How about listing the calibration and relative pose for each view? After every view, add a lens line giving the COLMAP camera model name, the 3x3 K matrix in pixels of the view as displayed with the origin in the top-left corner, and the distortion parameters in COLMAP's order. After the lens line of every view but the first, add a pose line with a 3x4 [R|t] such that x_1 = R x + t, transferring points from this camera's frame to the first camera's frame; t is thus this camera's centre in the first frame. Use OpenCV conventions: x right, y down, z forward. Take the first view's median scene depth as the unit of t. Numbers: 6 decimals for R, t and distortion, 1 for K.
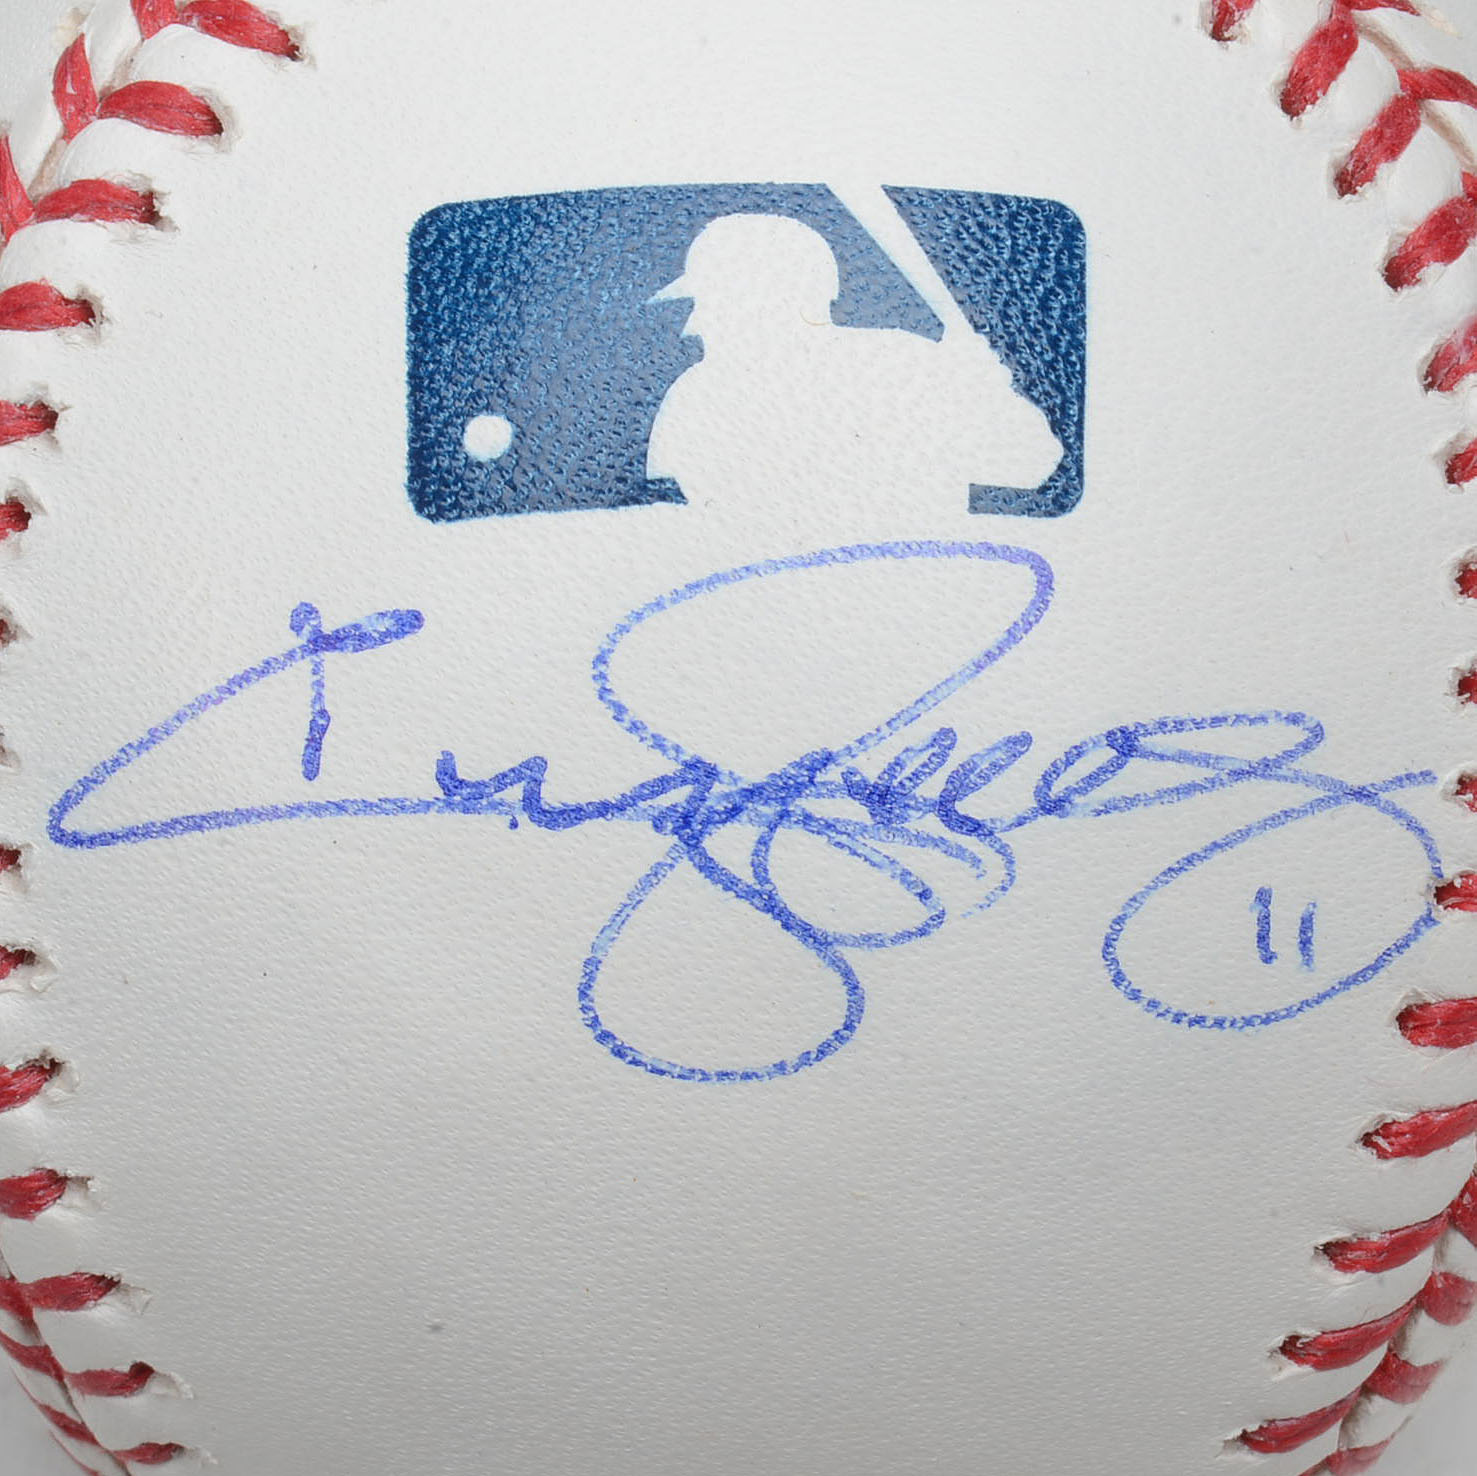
lens RADIAL K [[5215.8, 0, 749.0], [0, 5215.8, 739.3], [0, 0, 1]] dist [-0.090945, 0.000000]
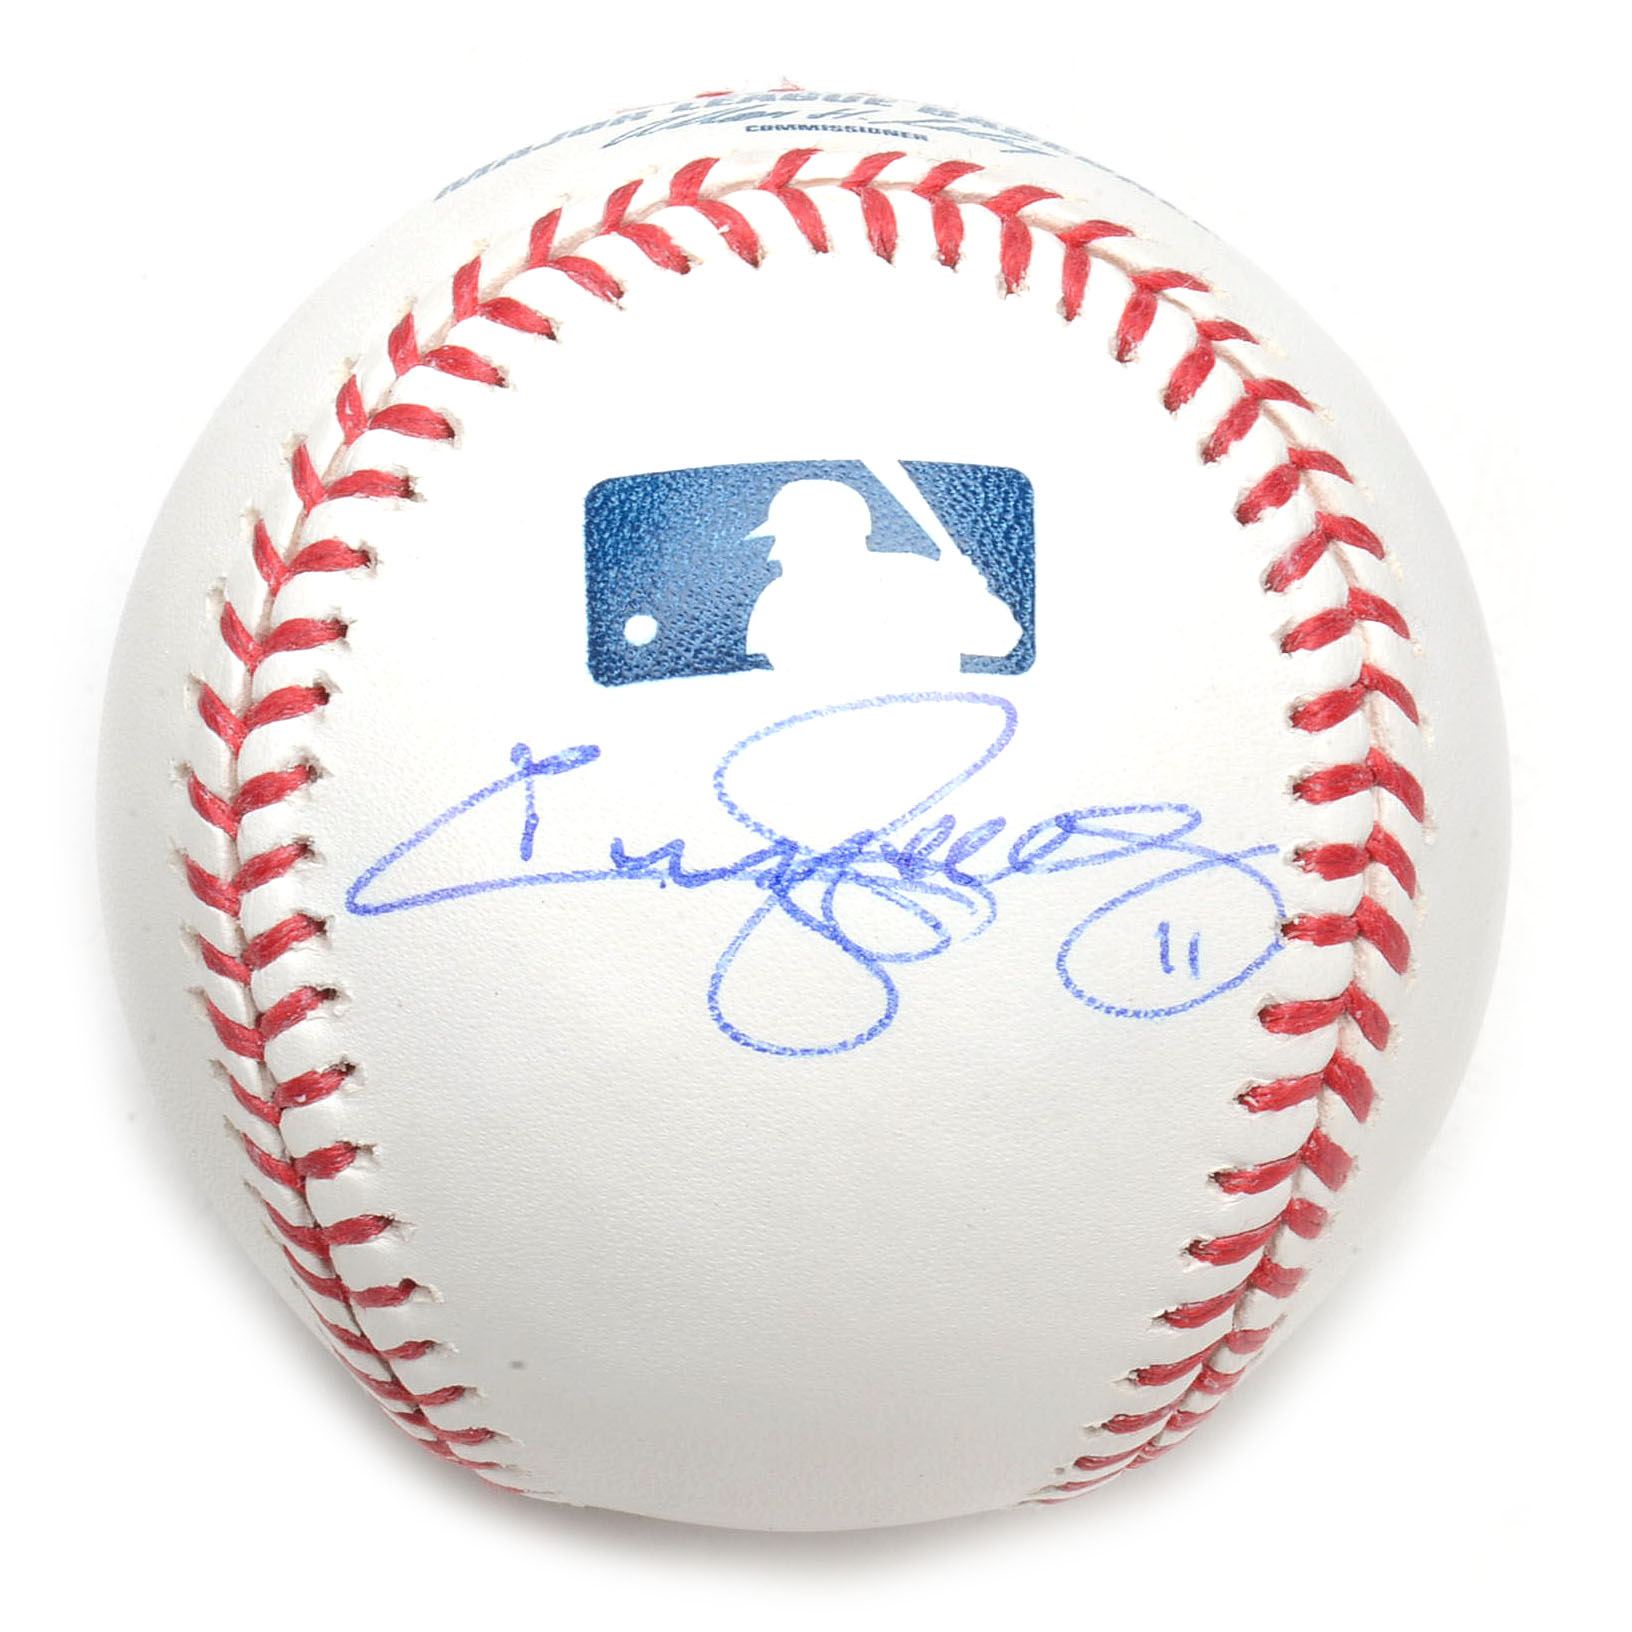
lens RADIAL K [[5763.2, 0, 809.0], [0, 5763.2, 815.8], [0, 0, 1]] dist [-0.090945, 0.000000]
pose [[0.999732, -0.020745, 0.010239, -0.019351], [0.021480, 0.996728, -0.077924, 0.125347], [-0.008589, 0.078124, 0.996907, -0.652180]]
